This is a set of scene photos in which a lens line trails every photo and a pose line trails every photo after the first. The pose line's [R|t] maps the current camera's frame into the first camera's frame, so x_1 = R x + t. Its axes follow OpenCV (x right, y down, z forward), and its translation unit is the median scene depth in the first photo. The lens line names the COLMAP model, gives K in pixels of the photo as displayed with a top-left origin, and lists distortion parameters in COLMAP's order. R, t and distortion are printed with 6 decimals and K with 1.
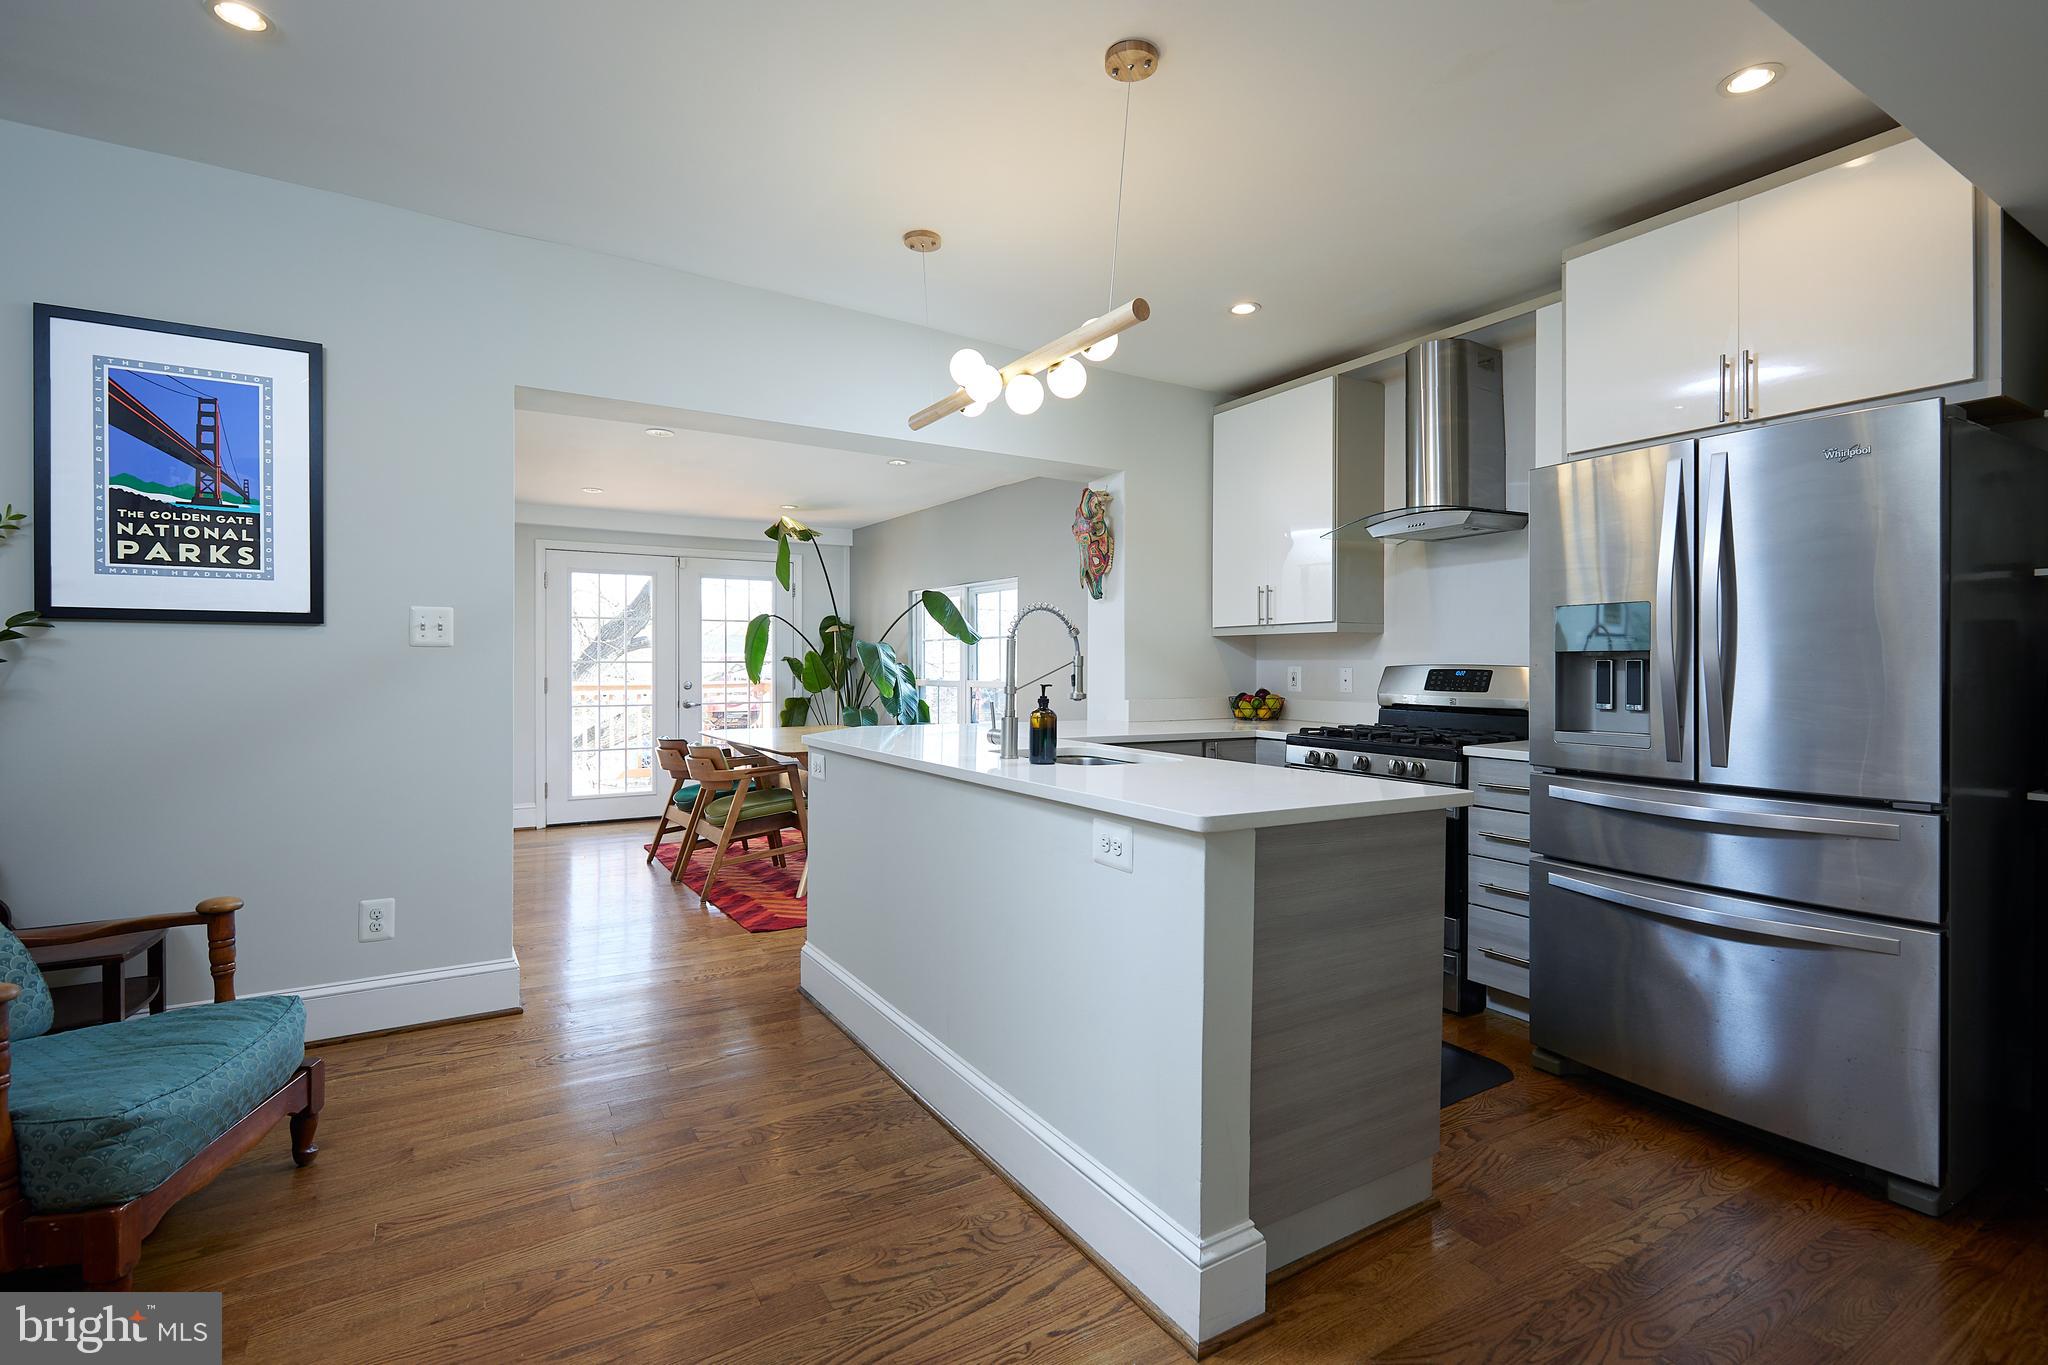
lens RADIAL K [[931.6, 0, 1033.9], [0, 931.6, 669.0], [0, 0, 1]] dist [0.001654, 0.000051]
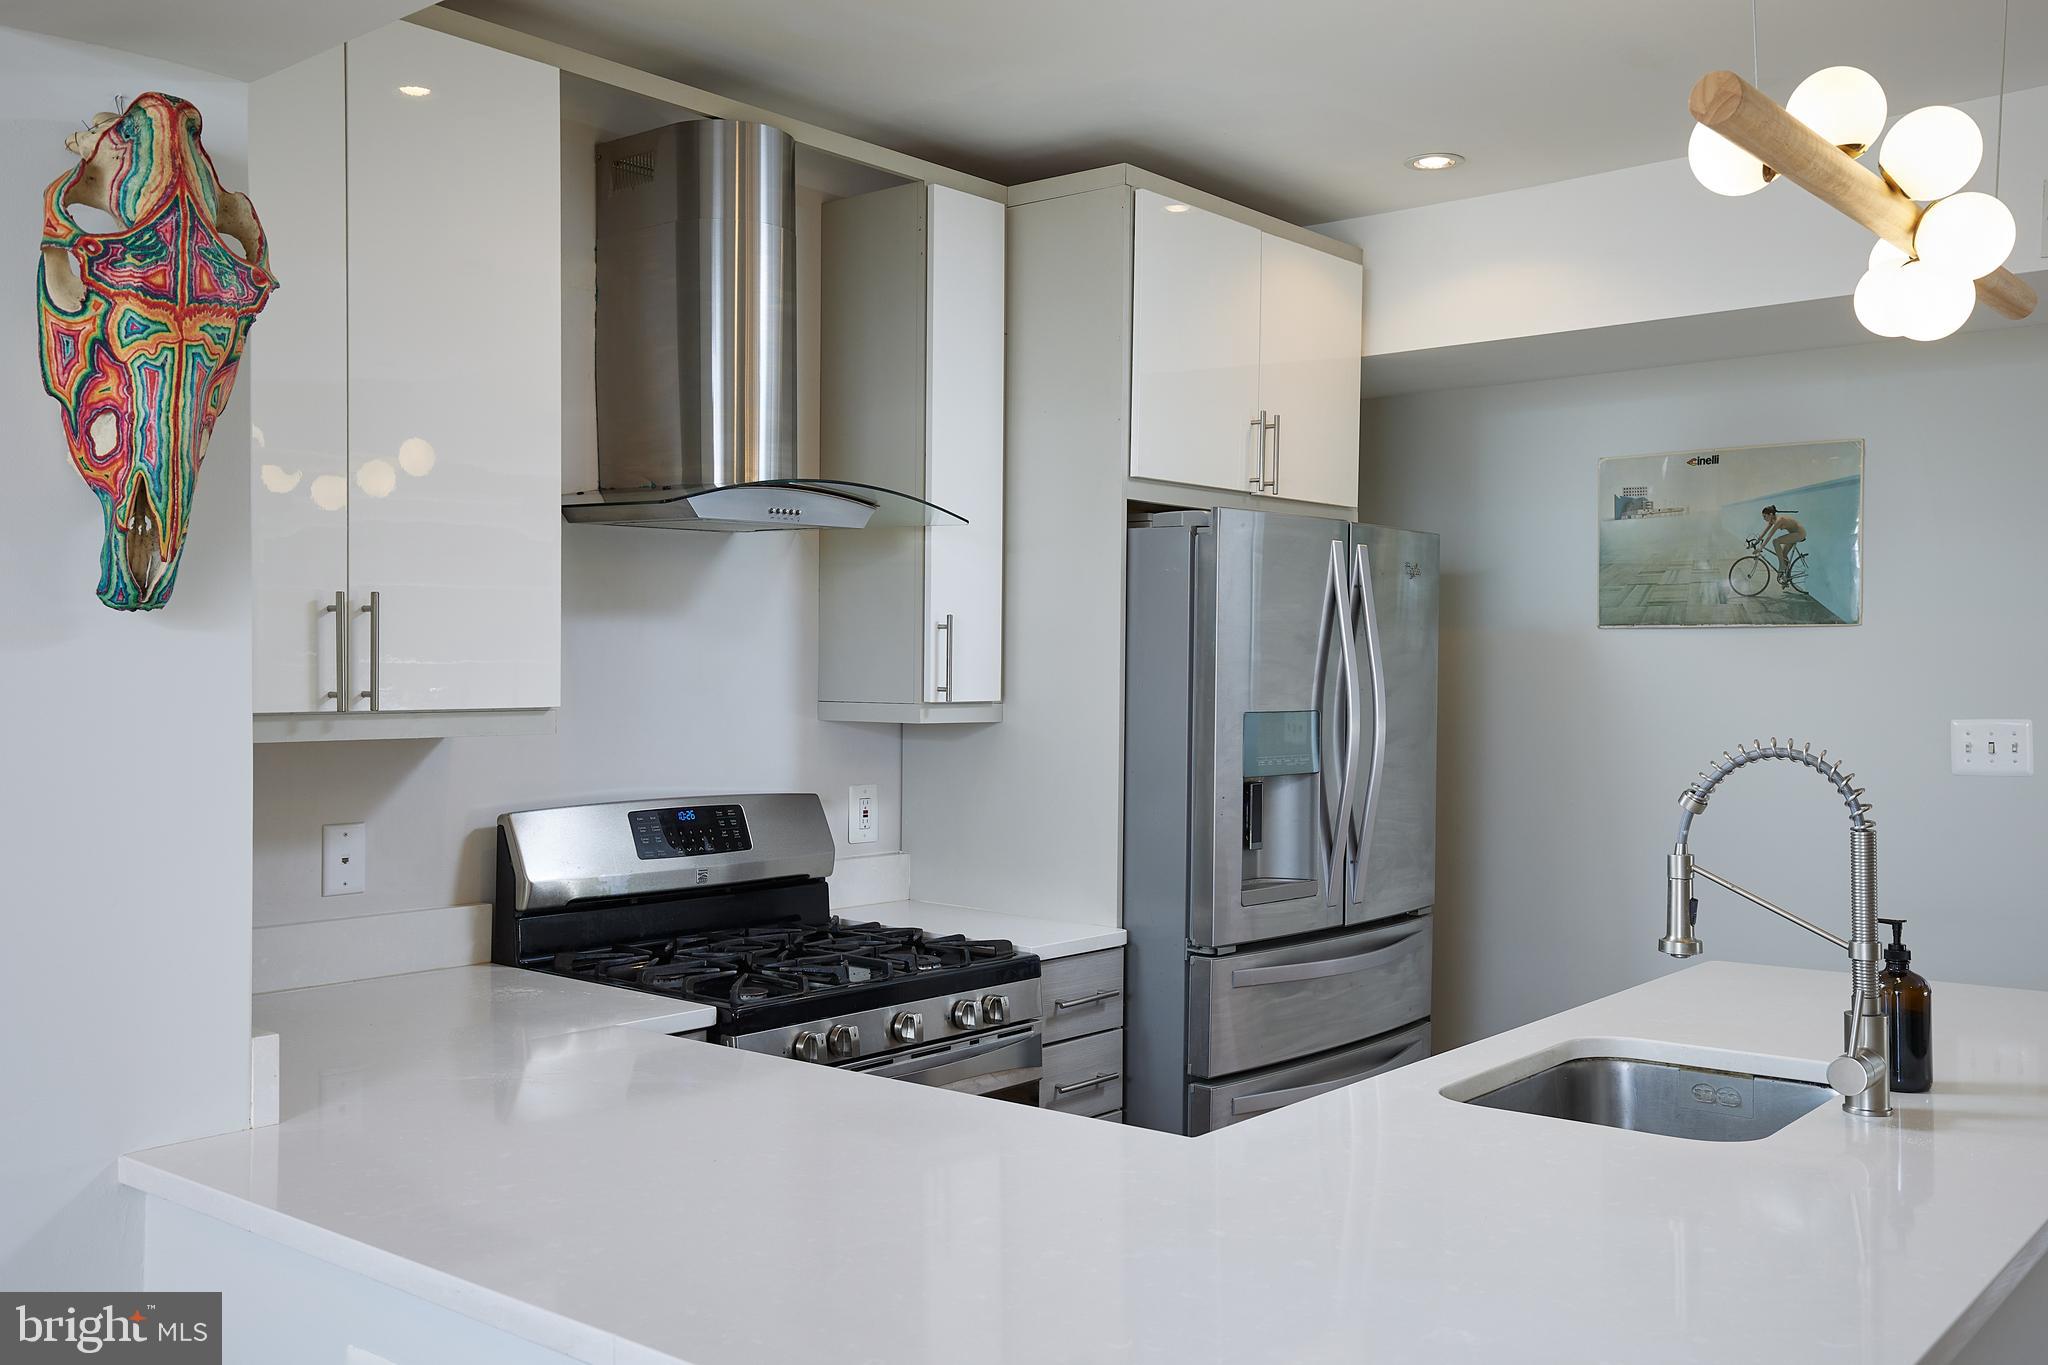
lens RADIAL K [[1821.1, 0, 978.5], [0, 1821.1, 680.2], [0, 0, 1]] dist [0.039061, 0.001309]
pose [[-0.300127, -0.011896, 0.953825, -0.483843], [-0.000116, 0.999923, 0.012434, -0.077130], [-0.953899, 0.003621, -0.300105, 1.141336]]
